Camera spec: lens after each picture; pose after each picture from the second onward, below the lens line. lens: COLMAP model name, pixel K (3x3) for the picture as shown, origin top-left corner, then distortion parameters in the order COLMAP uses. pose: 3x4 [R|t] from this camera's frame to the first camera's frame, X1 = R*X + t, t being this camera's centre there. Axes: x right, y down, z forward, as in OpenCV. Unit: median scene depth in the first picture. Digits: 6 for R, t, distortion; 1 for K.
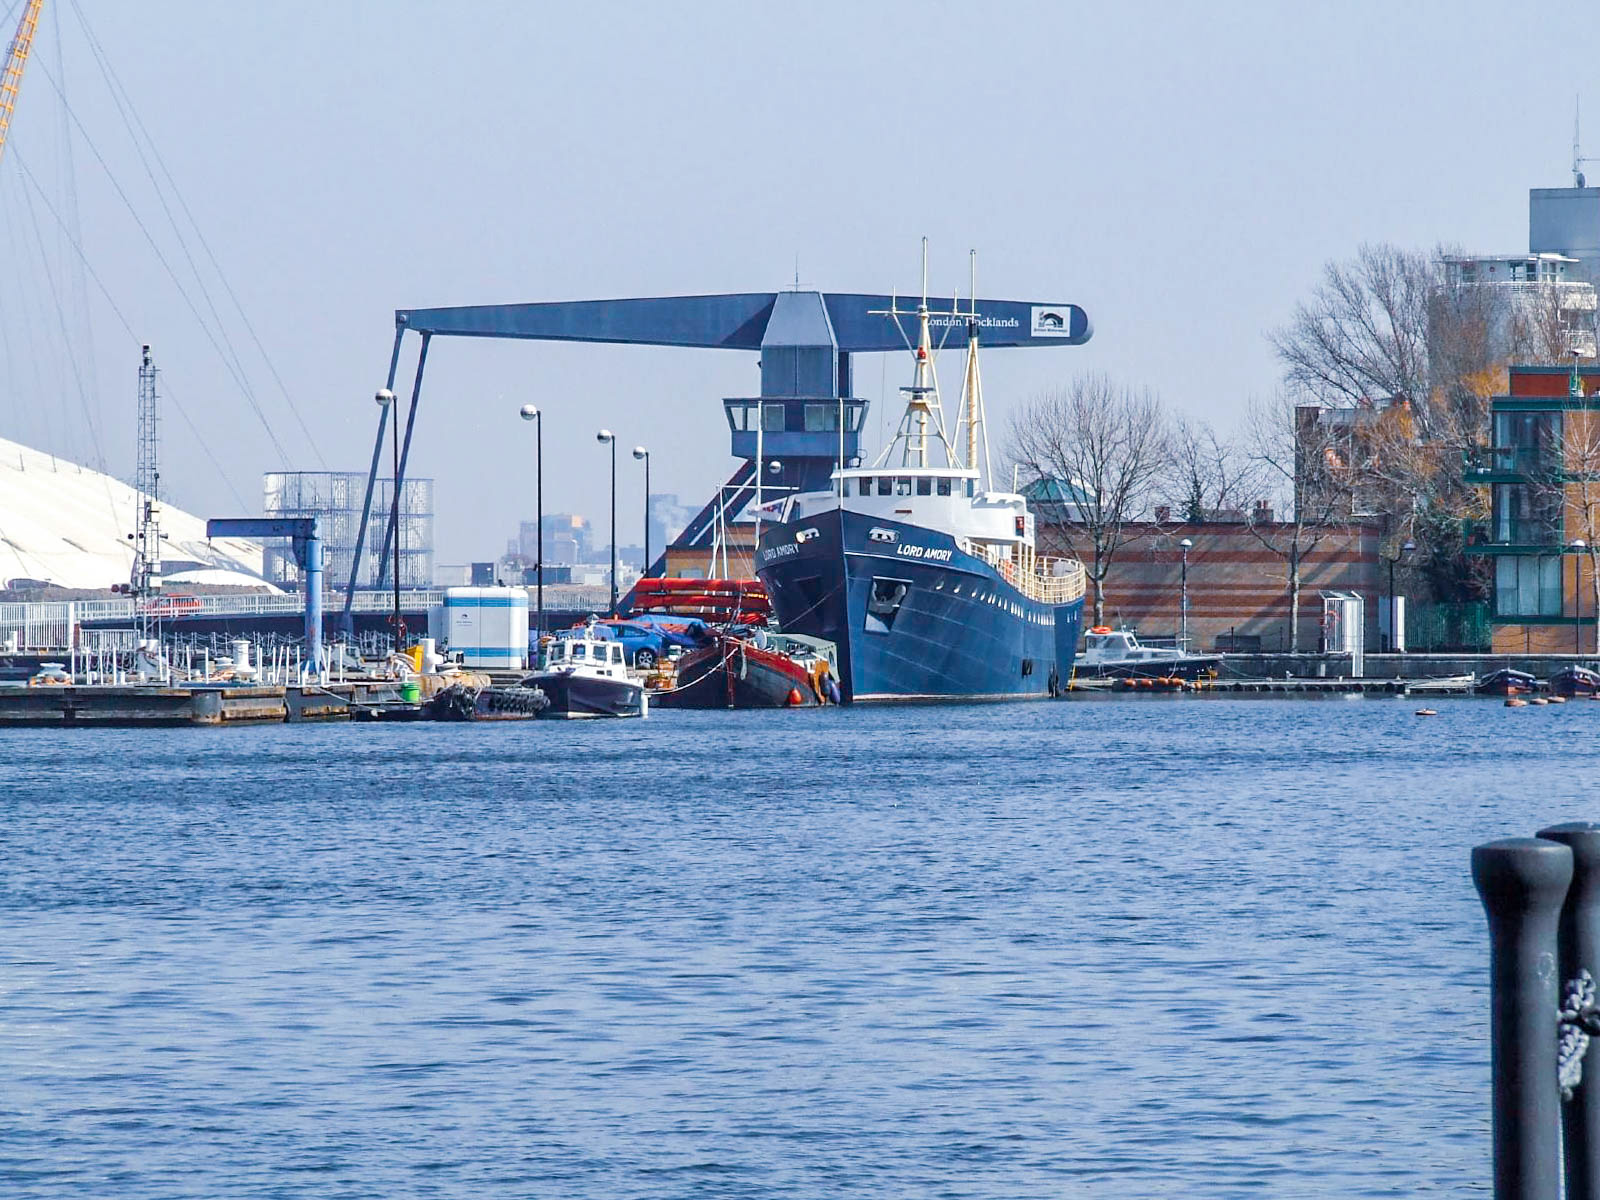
lens RADIAL K [[9331.4, 0, 800.0], [0, 9331.4, 600.0], [0, 0, 1]] dist [-0.101510, -0.517216]
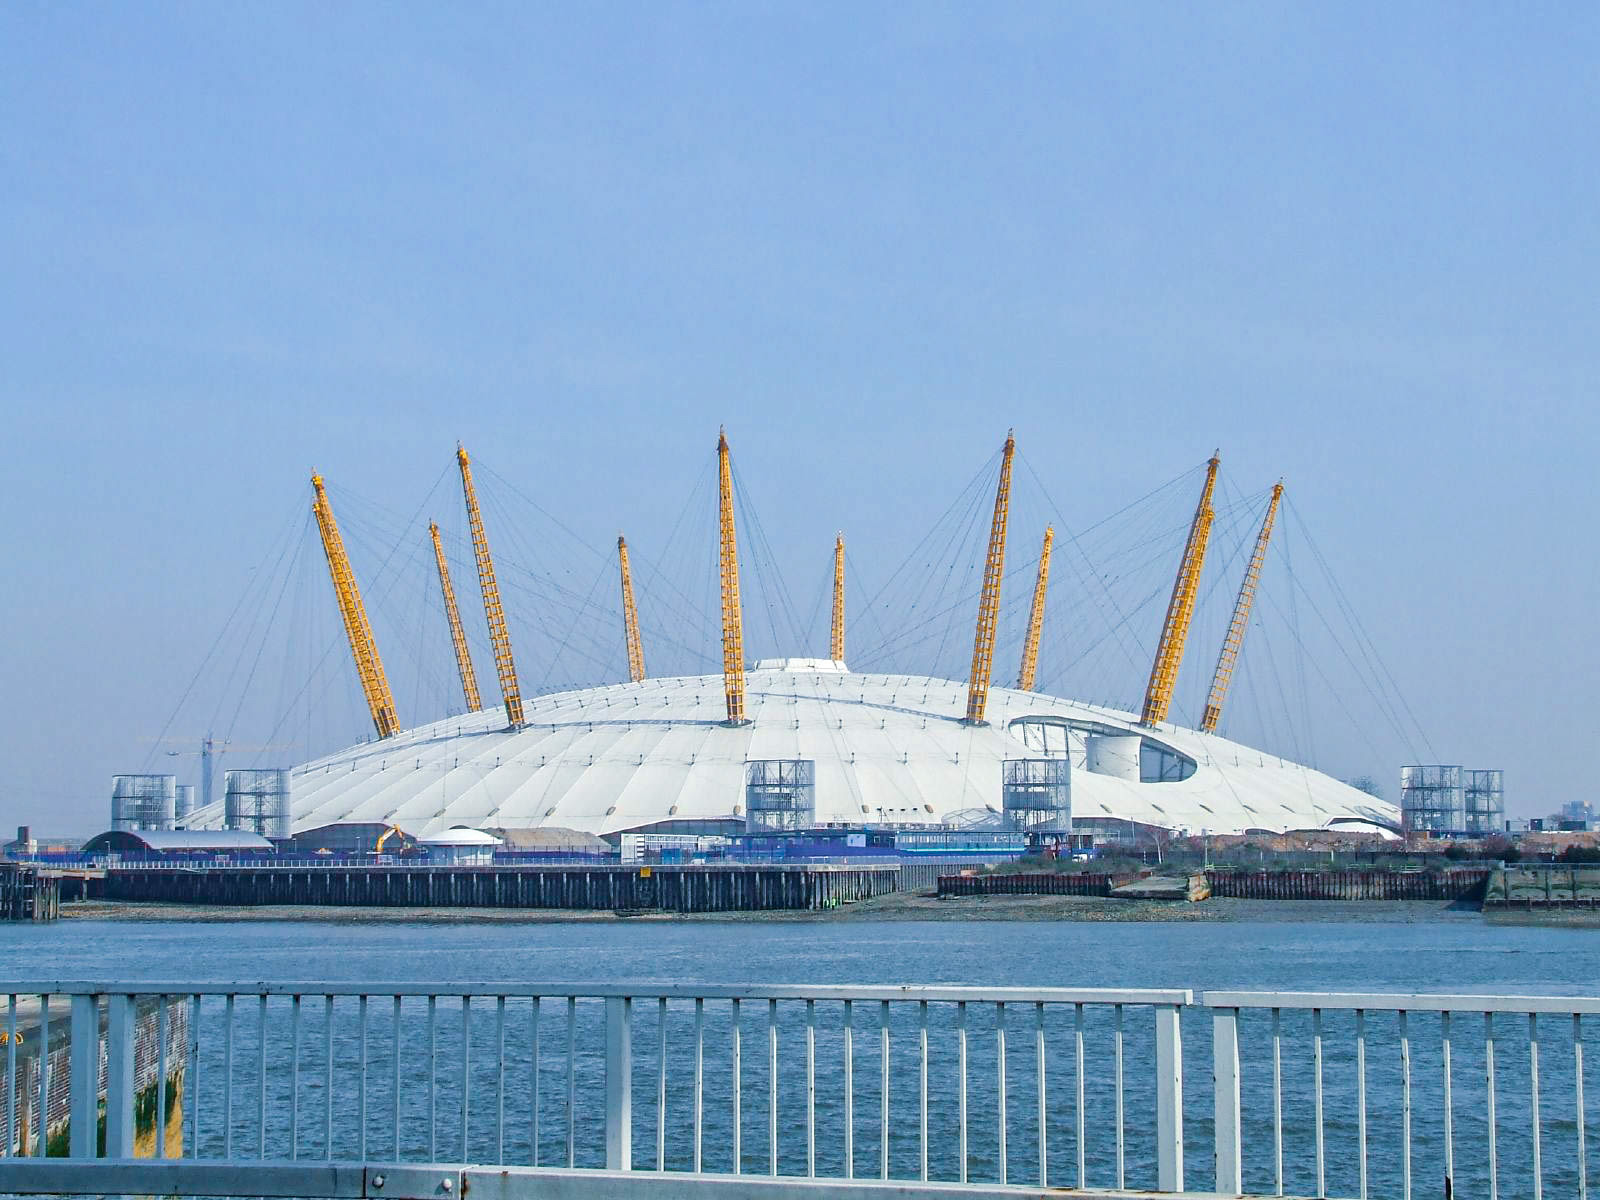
lens RADIAL K [[3322.9, 0, 800.0], [0, 3322.9, 600.0], [0, 0, 1]] dist [0.022963, 0.099373]
pose [[0.967353, -0.029609, -0.251696, -0.007378], [0.011250, 0.997190, -0.074066, 0.000361], [0.253182, 0.068816, 0.964968, 0.332493]]
